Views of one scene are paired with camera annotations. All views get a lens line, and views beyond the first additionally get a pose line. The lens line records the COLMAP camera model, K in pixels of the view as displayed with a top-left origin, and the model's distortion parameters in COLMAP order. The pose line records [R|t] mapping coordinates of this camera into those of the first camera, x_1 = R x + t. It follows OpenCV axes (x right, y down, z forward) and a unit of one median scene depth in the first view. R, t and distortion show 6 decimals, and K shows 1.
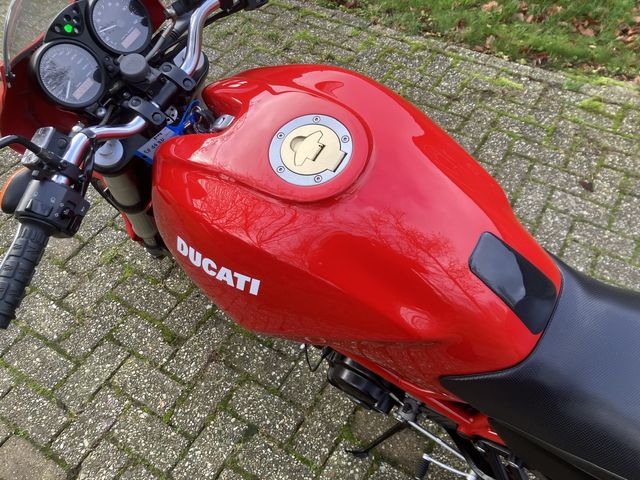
lens RADIAL K [[520.4, 0, 320.9], [0, 520.4, 242.7], [0, 0, 1]] dist [0.006203, -0.004089]
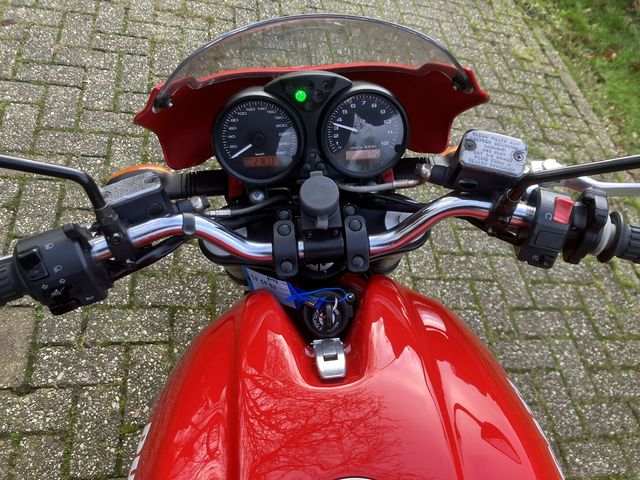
lens RADIAL K [[520.4, 0, 320.9], [0, 520.4, 242.7], [0, 0, 1]] dist [0.006203, -0.004089]
pose [[0.605858, 0.731651, -0.312447, -0.036404], [-0.751100, 0.655501, 0.078536, -0.128369], [0.262270, 0.187097, 0.946683, 0.134945]]
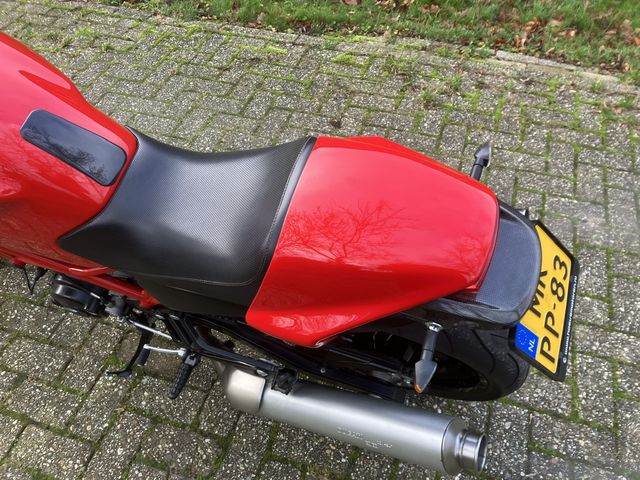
lens RADIAL K [[520.4, 0, 320.9], [0, 520.4, 242.7], [0, 0, 1]] dist [0.006203, -0.004089]
pose [[0.969353, -0.183080, 0.163819, 0.229741], [0.186495, 0.982440, -0.005580, 0.140892], [-0.159921, 0.035961, 0.986475, -0.112677]]
